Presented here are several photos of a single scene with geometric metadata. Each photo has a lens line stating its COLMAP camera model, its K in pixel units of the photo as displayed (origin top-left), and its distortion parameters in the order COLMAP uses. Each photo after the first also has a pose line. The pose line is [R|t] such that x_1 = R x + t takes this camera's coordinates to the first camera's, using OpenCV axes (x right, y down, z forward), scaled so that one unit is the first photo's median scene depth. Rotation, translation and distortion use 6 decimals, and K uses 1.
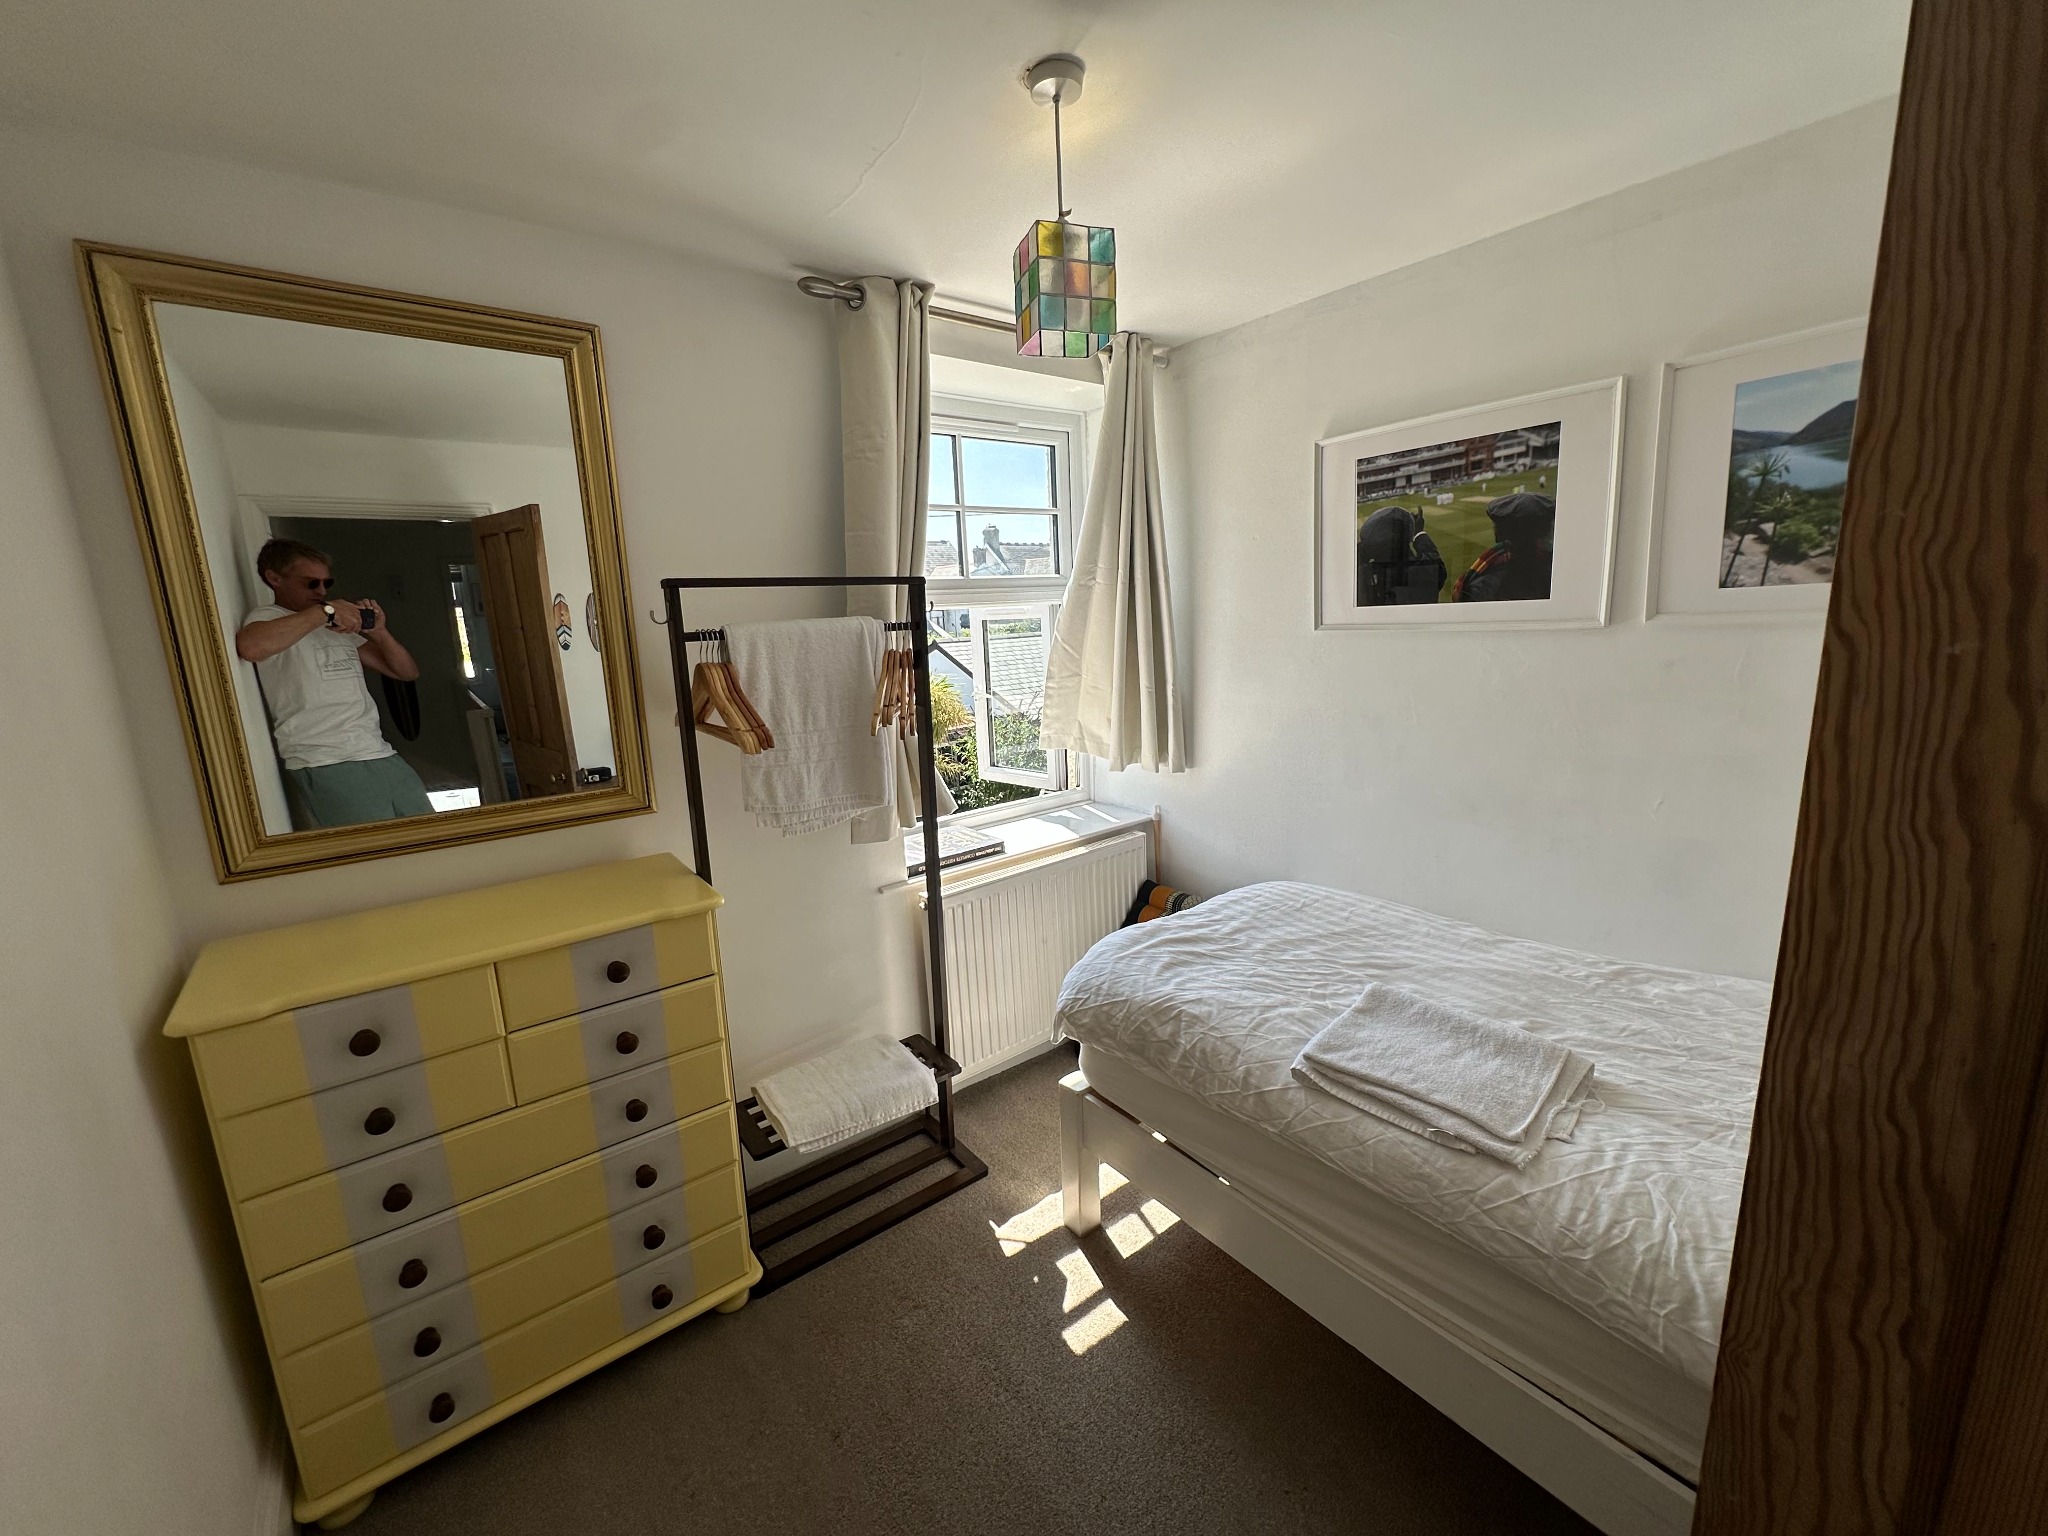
lens RADIAL K [[829.2, 0, 1026.5], [0, 829.2, 773.0], [0, 0, 1]] dist [-0.000519, 0.000102]
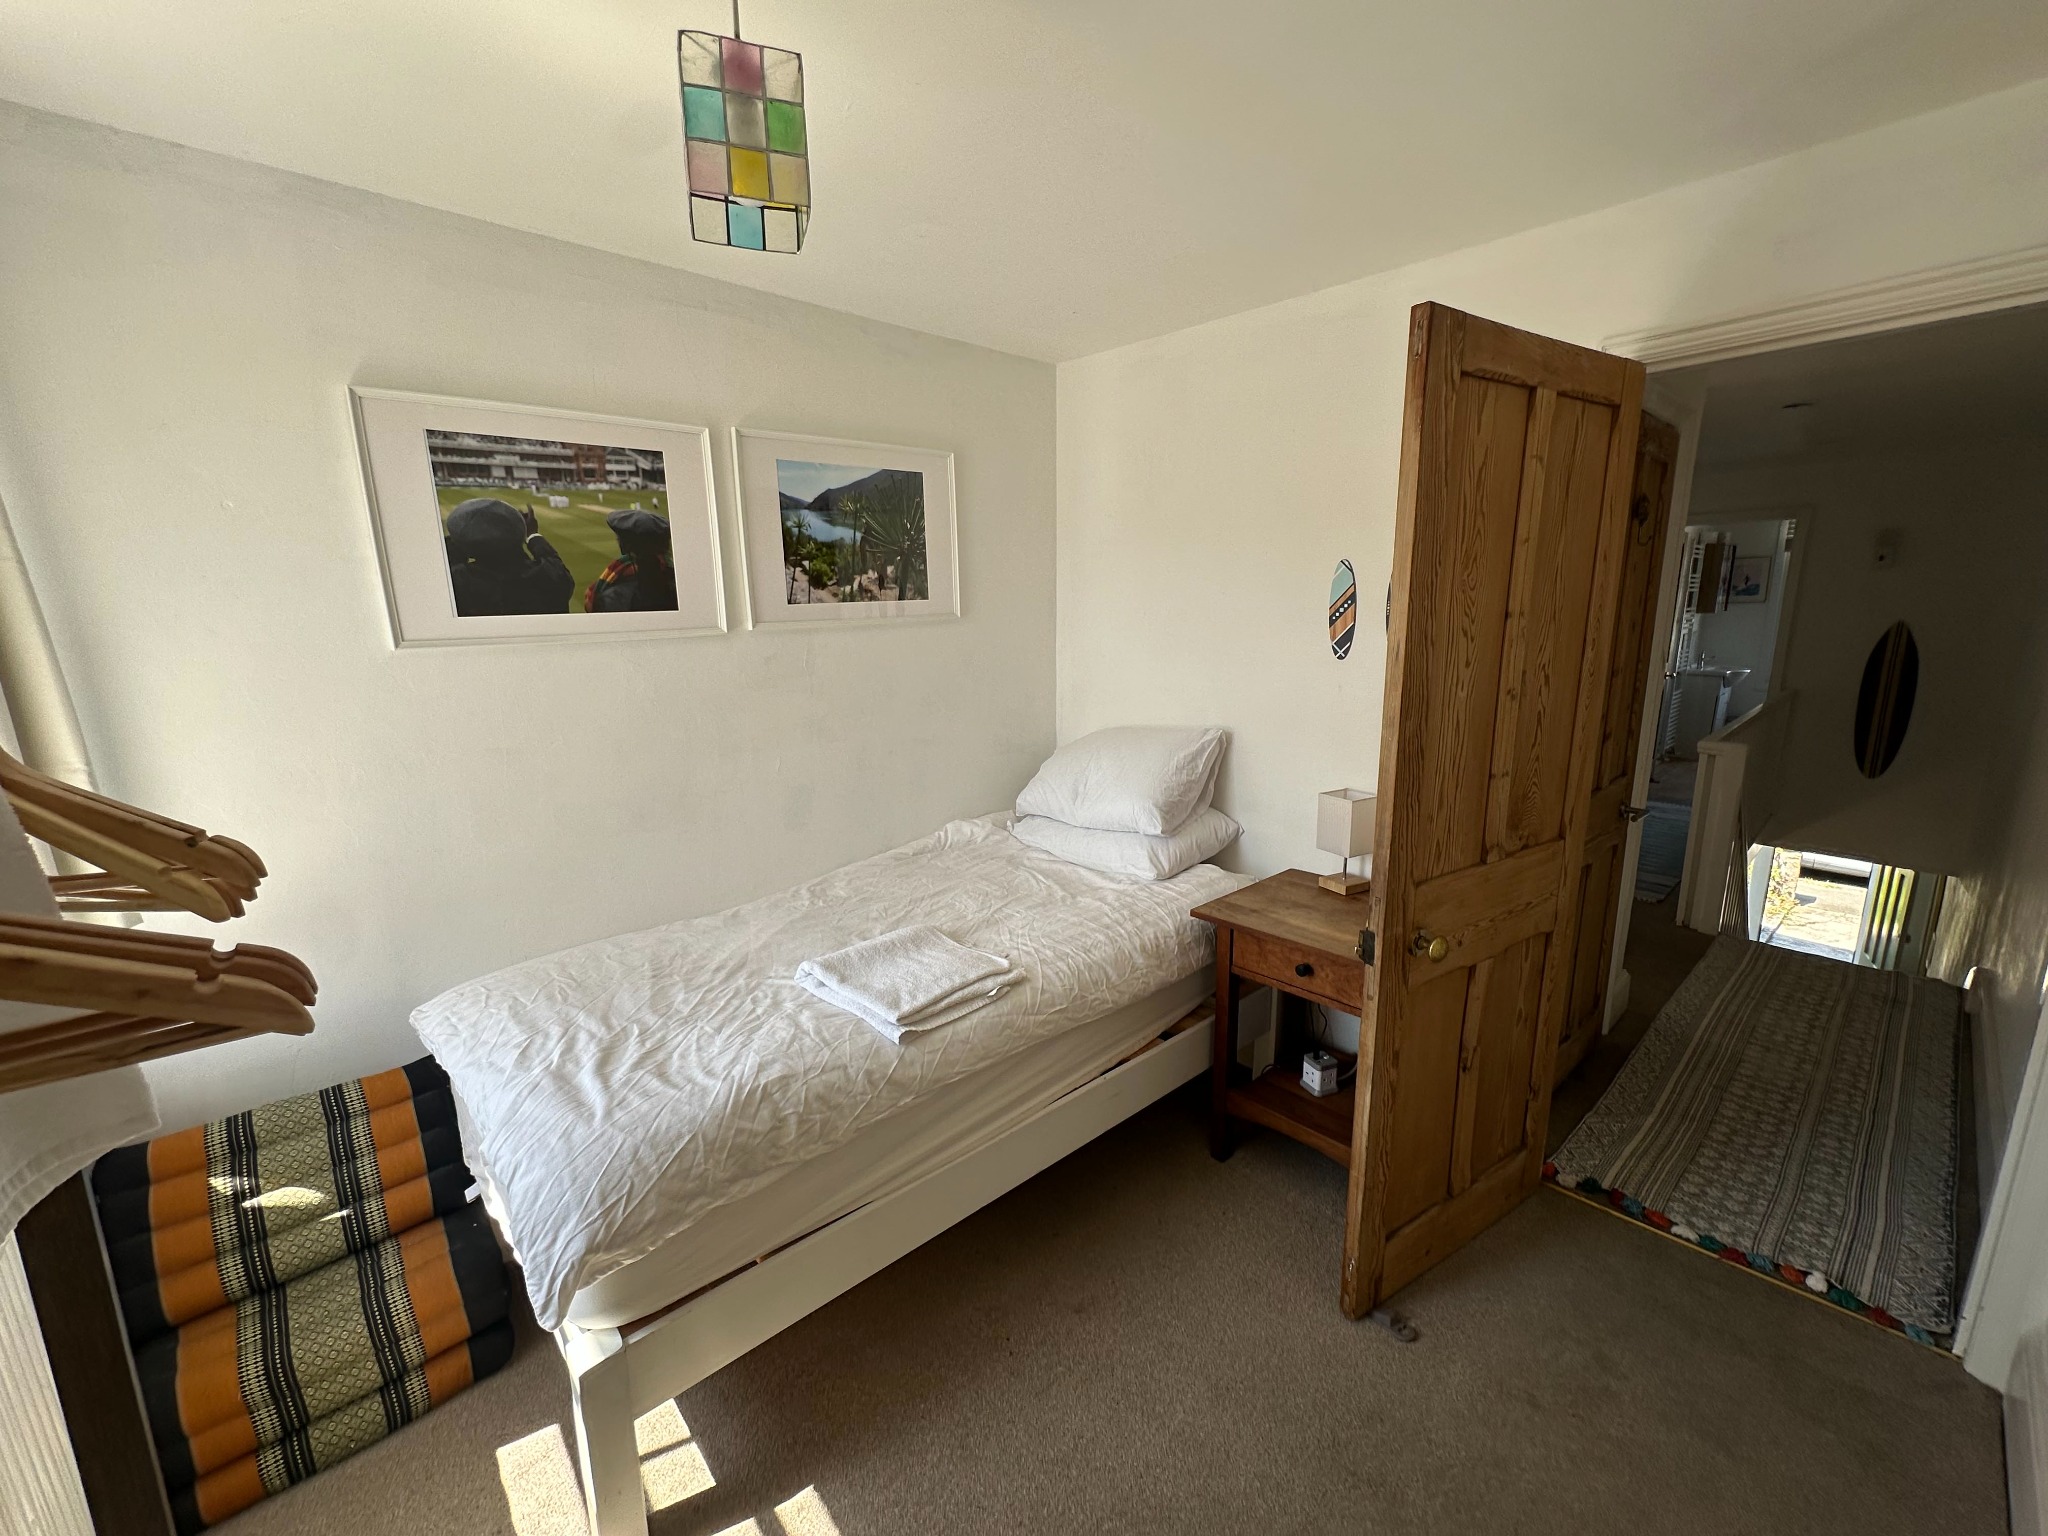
lens RADIAL K [[829.2, 0, 1024.4], [0, 829.2, 771.7], [0, 0, 1]] dist [-0.000519, 0.000102]
pose [[-0.070967, -0.157744, 0.984927, -0.540687], [0.214074, 0.962000, 0.169497, -0.090694], [-0.974236, 0.222876, -0.034501, 0.636328]]
